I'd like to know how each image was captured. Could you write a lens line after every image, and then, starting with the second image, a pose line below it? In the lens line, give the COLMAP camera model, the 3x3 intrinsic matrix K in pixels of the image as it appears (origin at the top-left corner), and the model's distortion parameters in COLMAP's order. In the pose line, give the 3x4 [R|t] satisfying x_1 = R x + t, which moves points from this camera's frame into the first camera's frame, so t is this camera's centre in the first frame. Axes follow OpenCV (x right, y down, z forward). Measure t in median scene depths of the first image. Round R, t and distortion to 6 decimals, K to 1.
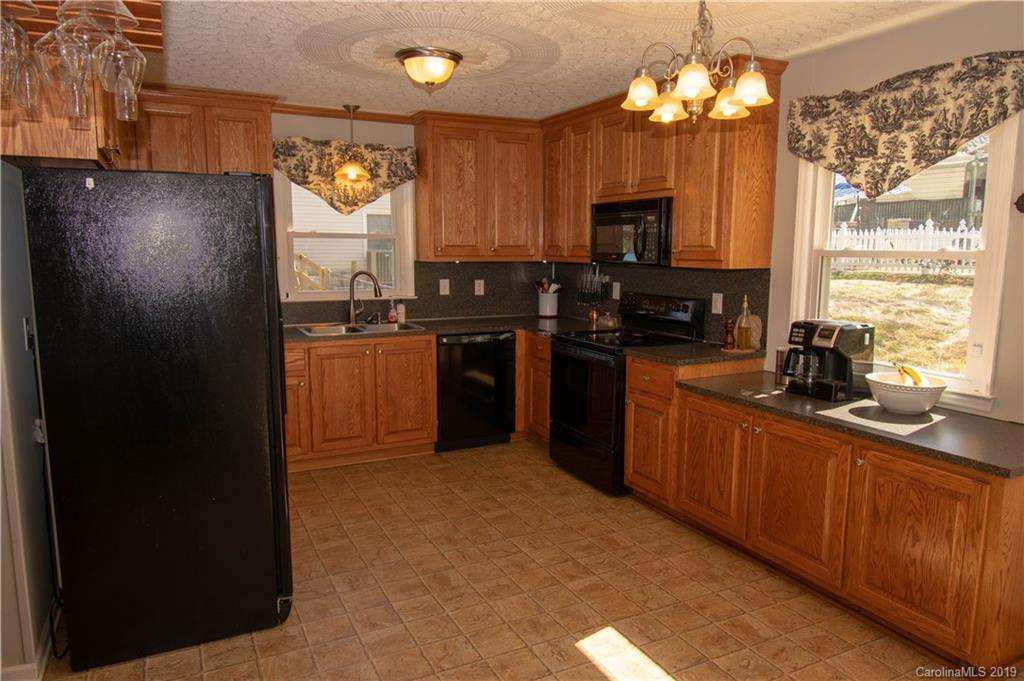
lens RADIAL K [[664.1, 0, 512.0], [0, 664.1, 340.5], [0, 0, 1]] dist [0.001614, -0.004248]
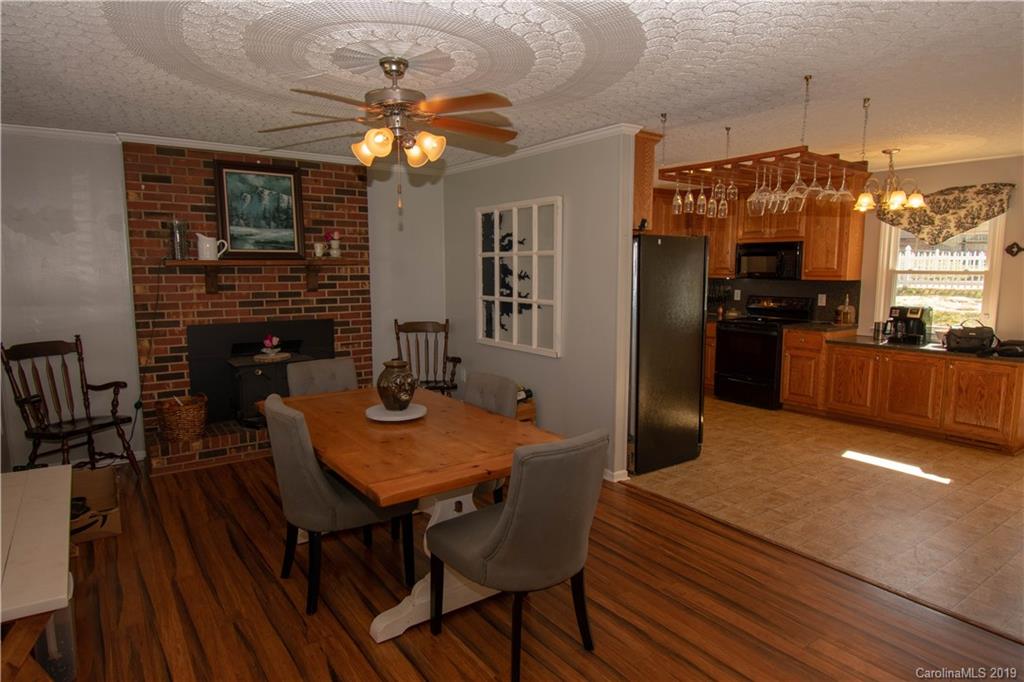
lens RADIAL K [[584.7, 0, 514.1], [0, 584.7, 346.4], [0, 0, 1]] dist [0.015651, -0.026610]
pose [[0.987080, -0.023991, 0.158422, -0.774480], [0.024964, 0.999680, -0.004152, 0.055475], [-0.158271, 0.008053, 0.987363, -0.438717]]
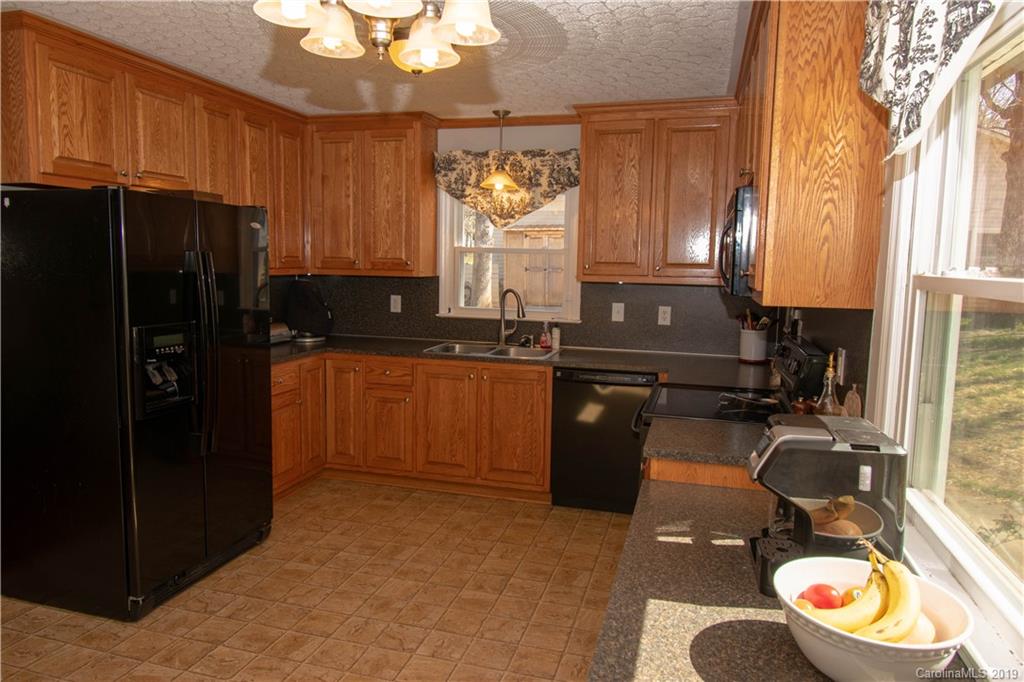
lens RADIAL K [[667.4, 0, 514.7], [0, 667.4, 337.6], [0, 0, 1]] dist [-0.005906, -0.003243]
pose [[0.744939, 0.086474, -0.661504, 0.483419], [-0.109081, 0.994008, 0.007101, -0.054351], [0.658154, 0.066867, 0.749908, 0.385213]]
